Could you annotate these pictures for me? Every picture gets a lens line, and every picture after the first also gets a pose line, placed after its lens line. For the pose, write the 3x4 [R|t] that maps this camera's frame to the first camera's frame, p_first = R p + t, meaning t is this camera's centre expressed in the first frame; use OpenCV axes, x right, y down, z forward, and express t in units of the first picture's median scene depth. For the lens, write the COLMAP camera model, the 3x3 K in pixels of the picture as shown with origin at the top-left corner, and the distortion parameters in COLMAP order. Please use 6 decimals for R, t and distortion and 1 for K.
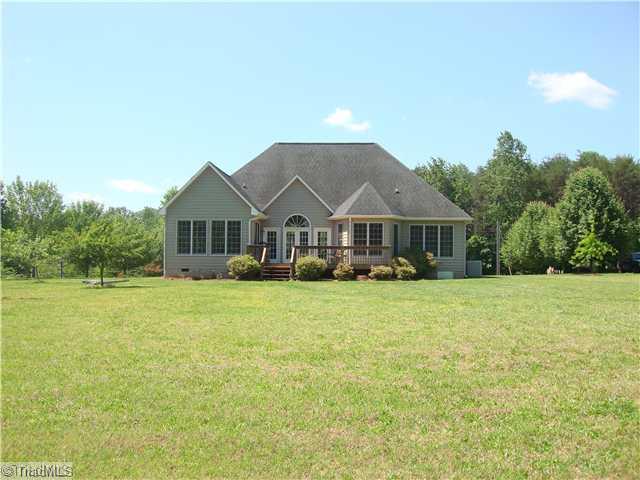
lens RADIAL K [[711.2, 0, 320.0], [0, 711.2, 240.0], [0, 0, 1]] dist [-0.119531, -0.030598]
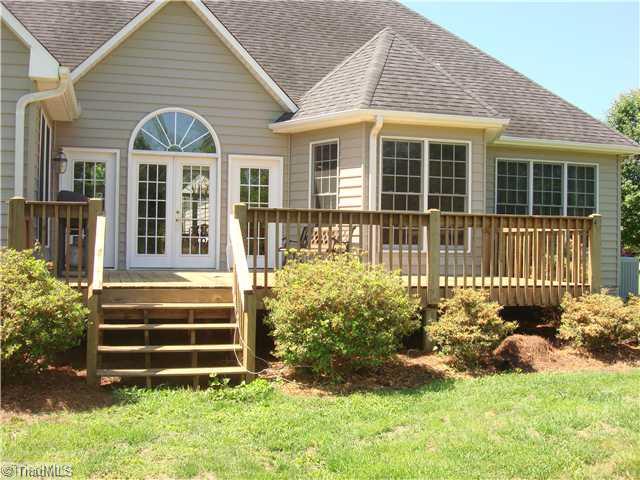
lens RADIAL K [[711.2, 0, 320.0], [0, 711.2, 240.0], [0, 0, 1]] dist [-0.119531, -0.030598]
pose [[0.941781, 0.007207, 0.336149, -0.079666], [-0.020586, 0.999131, 0.036253, 0.008835], [-0.335596, -0.041063, 0.941111, 0.722078]]
